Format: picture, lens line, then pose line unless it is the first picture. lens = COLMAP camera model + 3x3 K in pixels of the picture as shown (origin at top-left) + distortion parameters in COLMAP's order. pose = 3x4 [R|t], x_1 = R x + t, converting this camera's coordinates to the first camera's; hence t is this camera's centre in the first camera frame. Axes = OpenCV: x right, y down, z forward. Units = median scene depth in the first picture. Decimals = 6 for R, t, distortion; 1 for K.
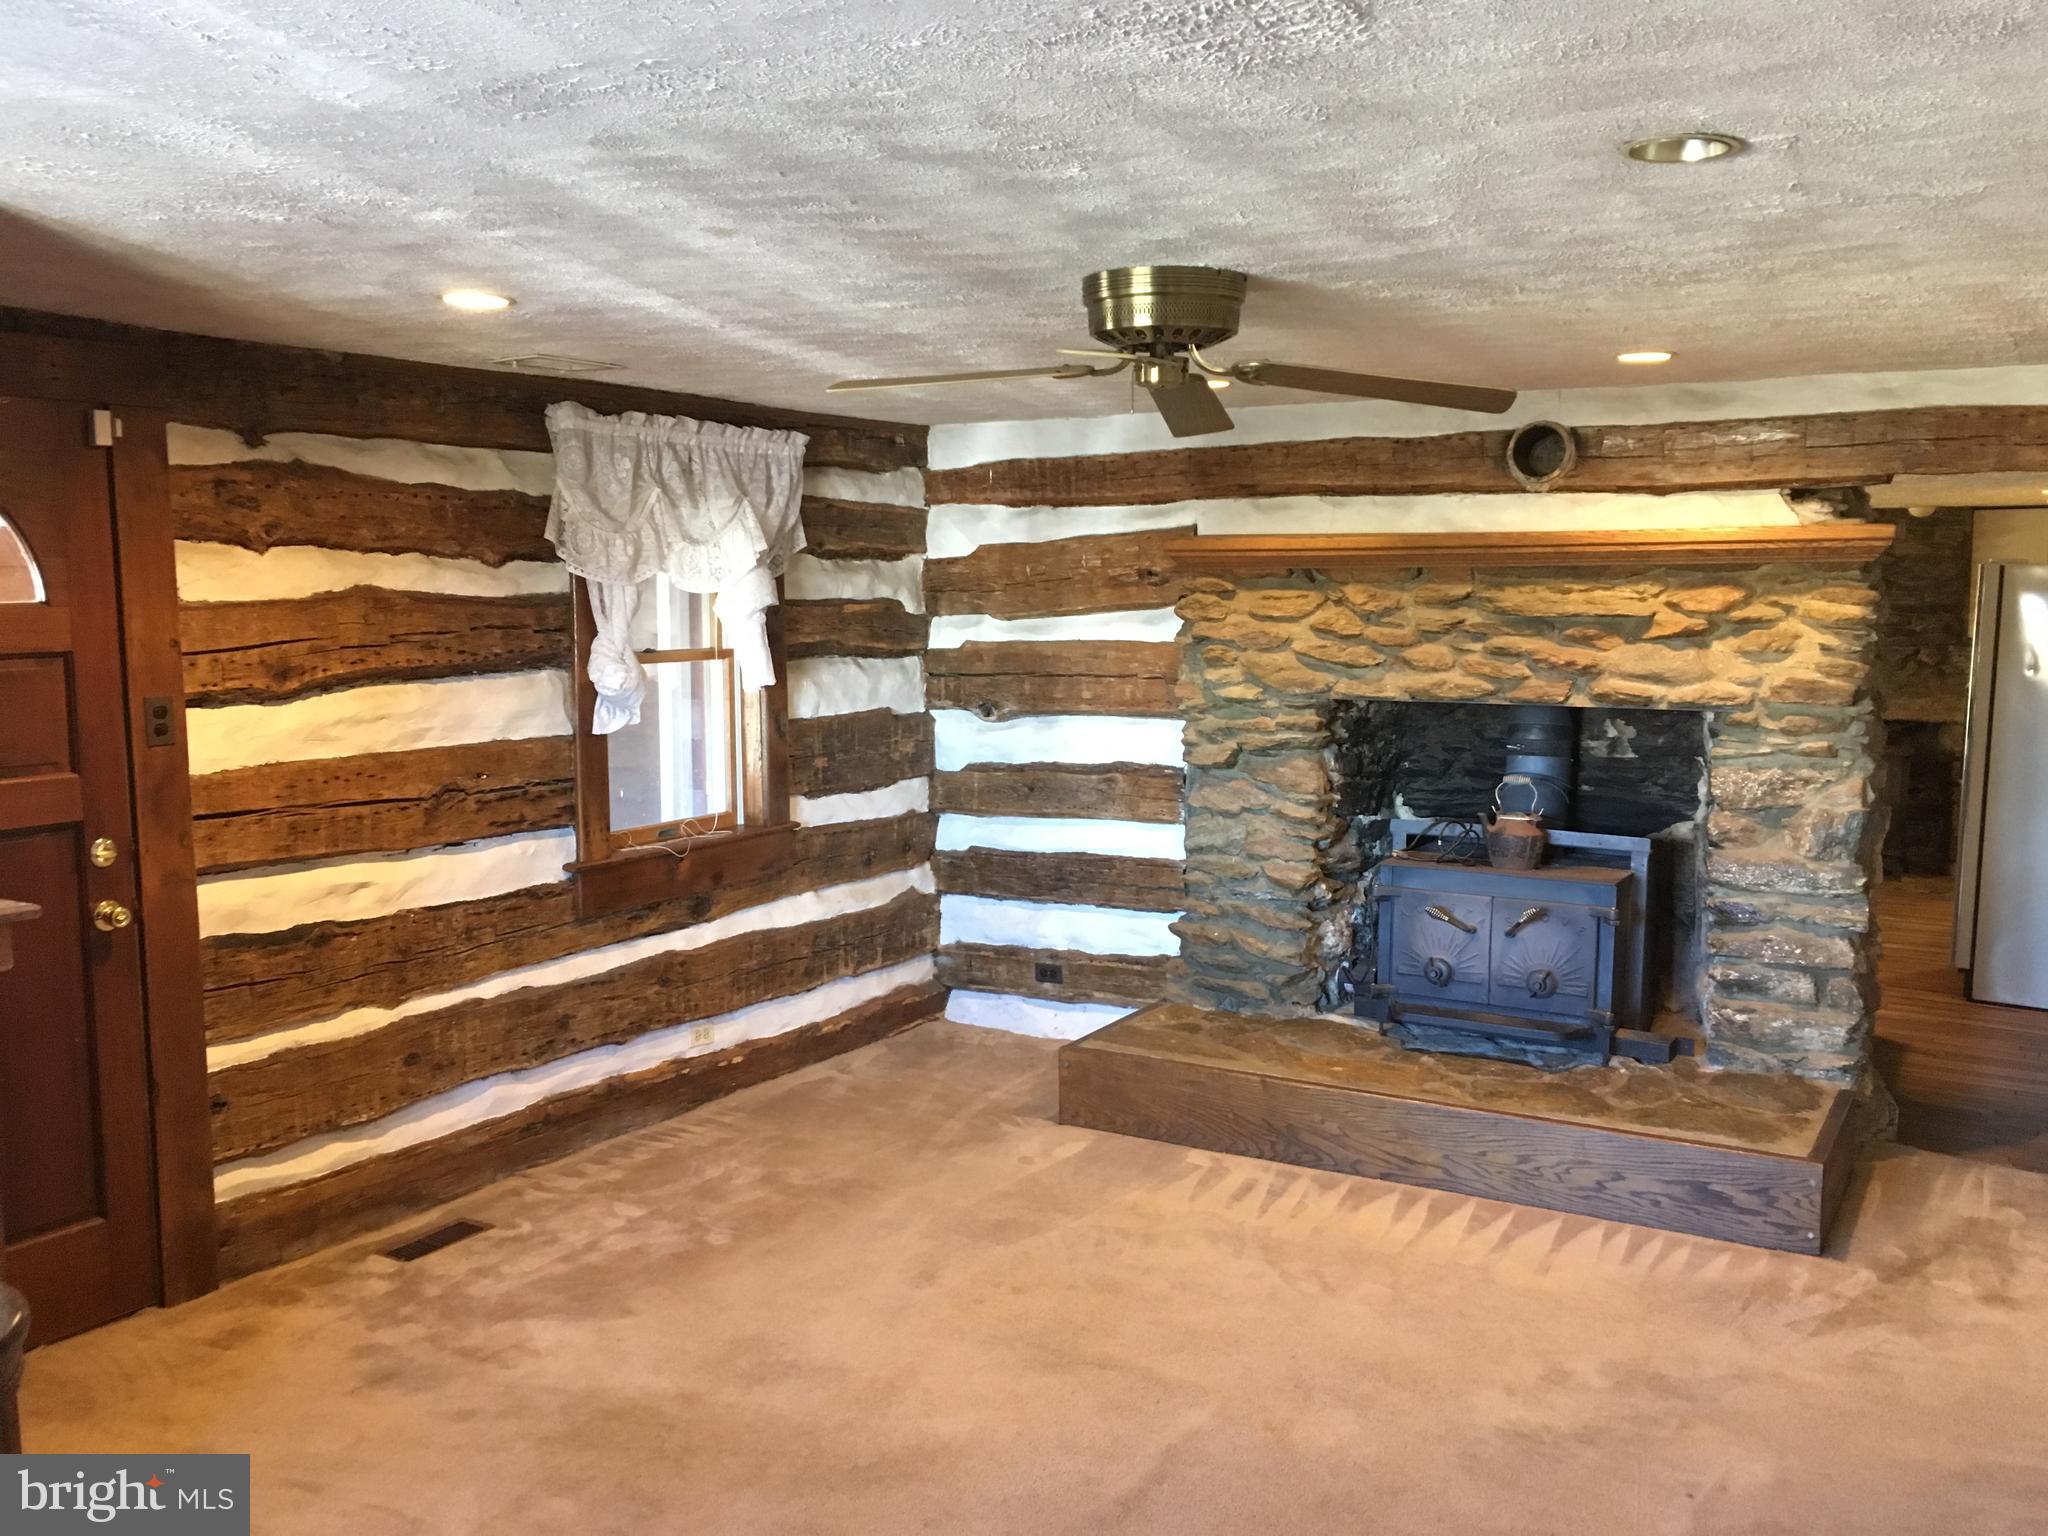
lens RADIAL K [[1754.1, 0, 1024.0], [0, 1754.1, 768.0], [0, 0, 1]] dist [0.086598, -0.087904]
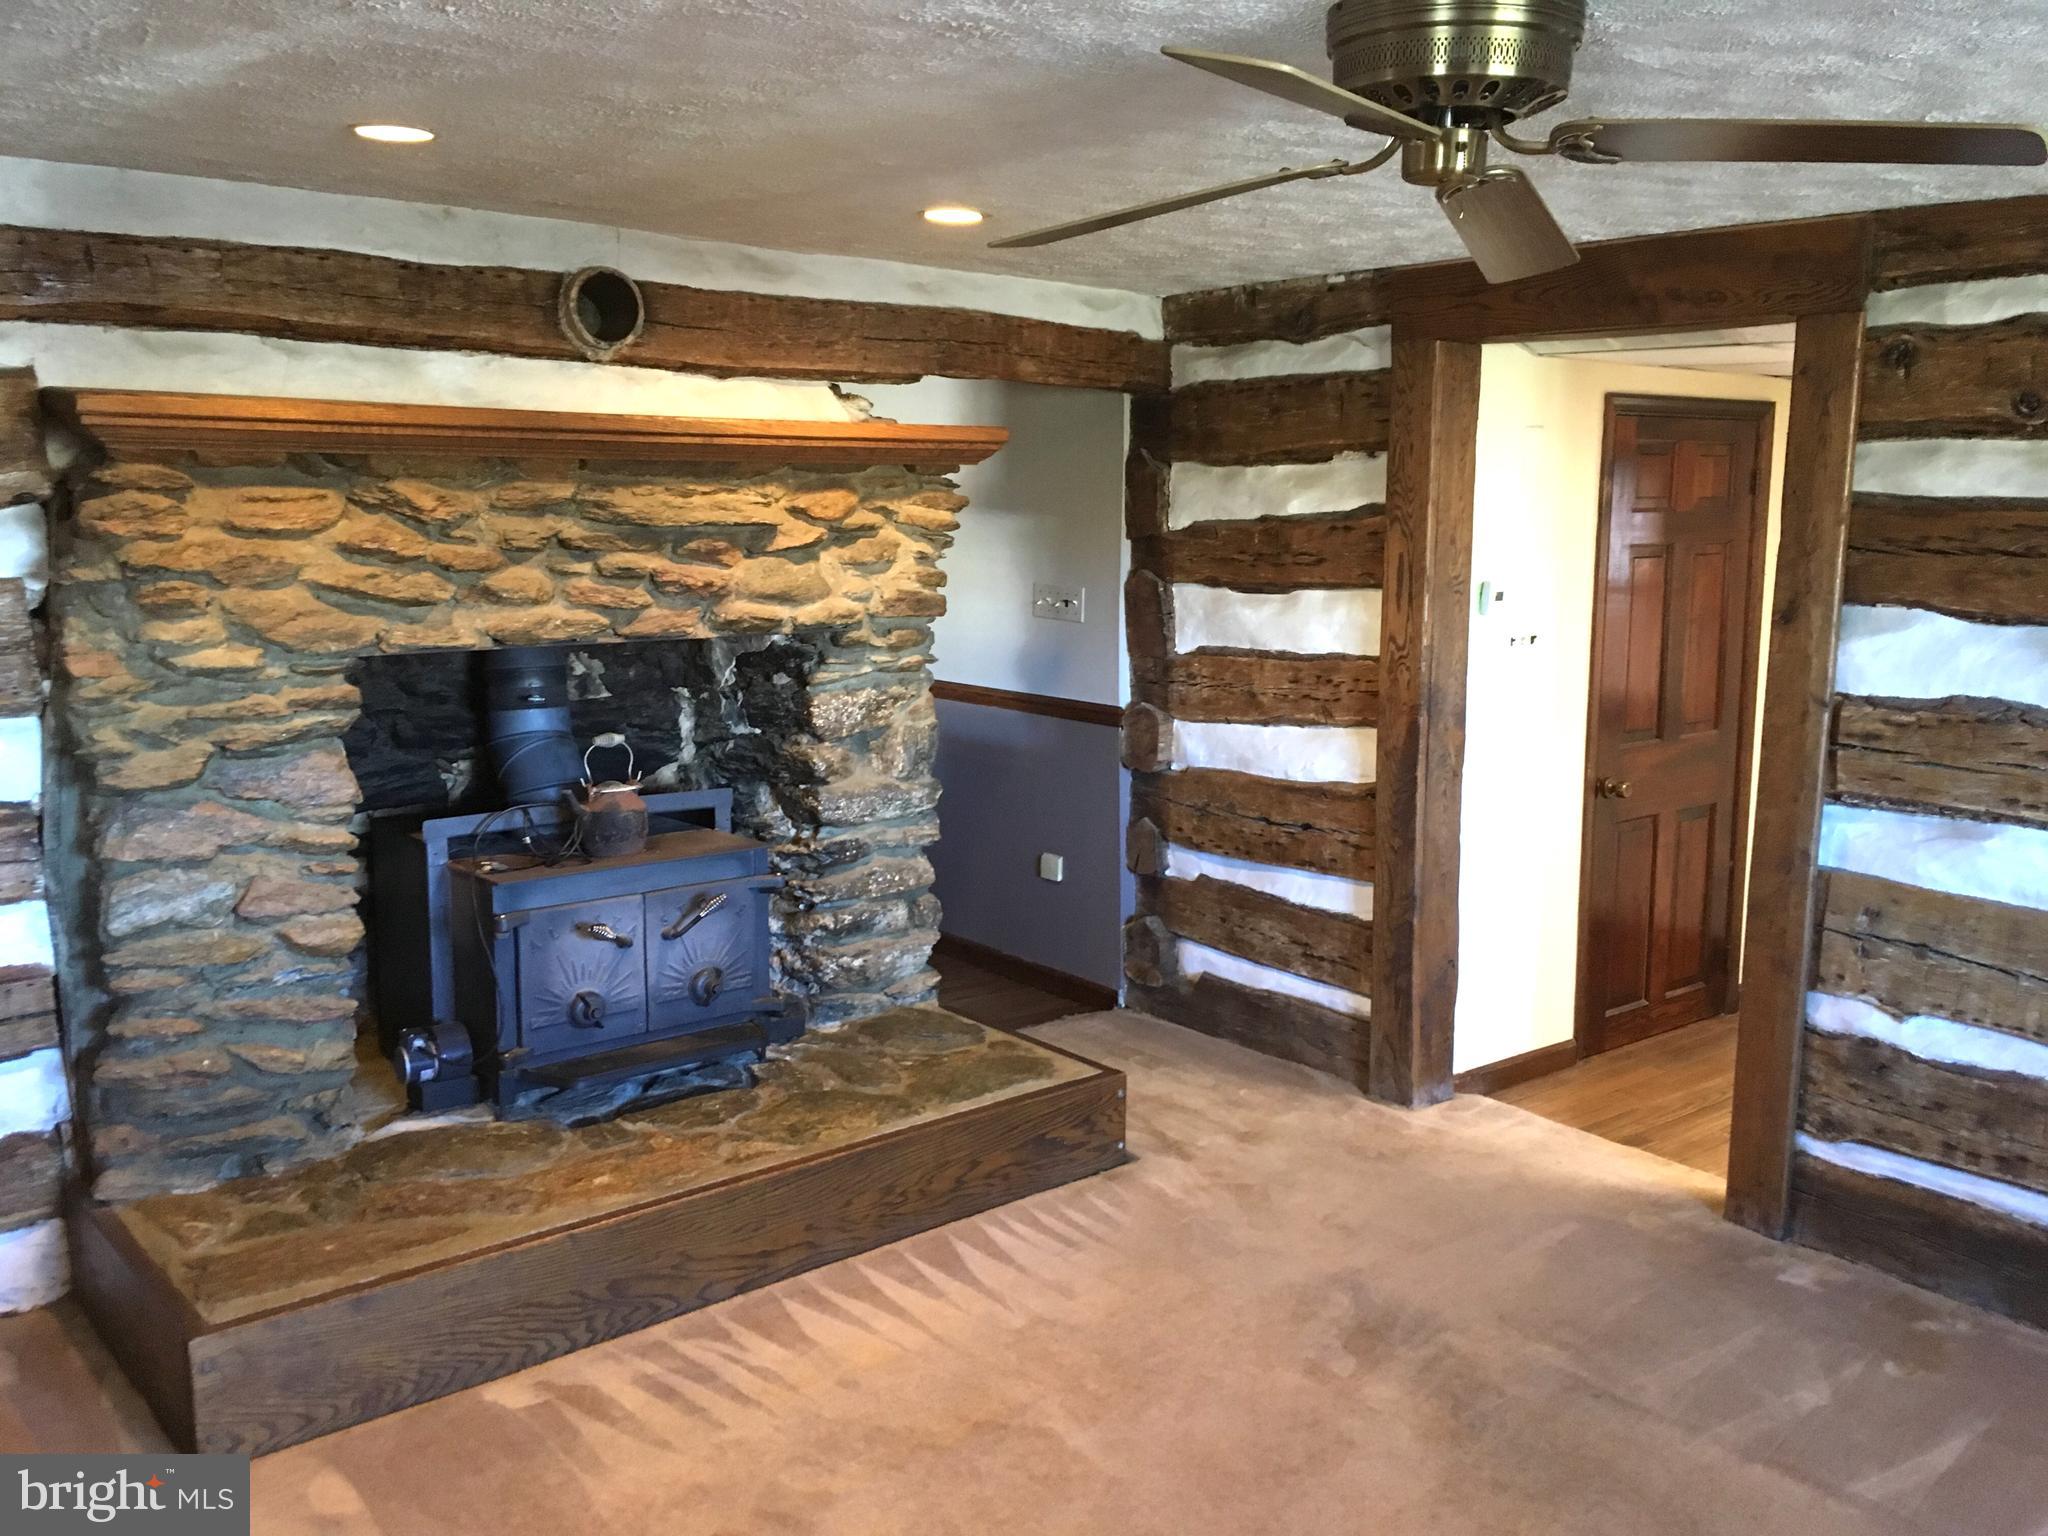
lens RADIAL K [[1754.1, 0, 1024.0], [0, 1754.1, 768.0], [0, 0, 1]] dist [0.086598, -0.087904]
pose [[0.340762, -0.144889, 0.928918, -0.399136], [0.090742, 0.988509, 0.120896, -0.061369], [-0.935760, 0.043095, 0.349994, 0.598905]]
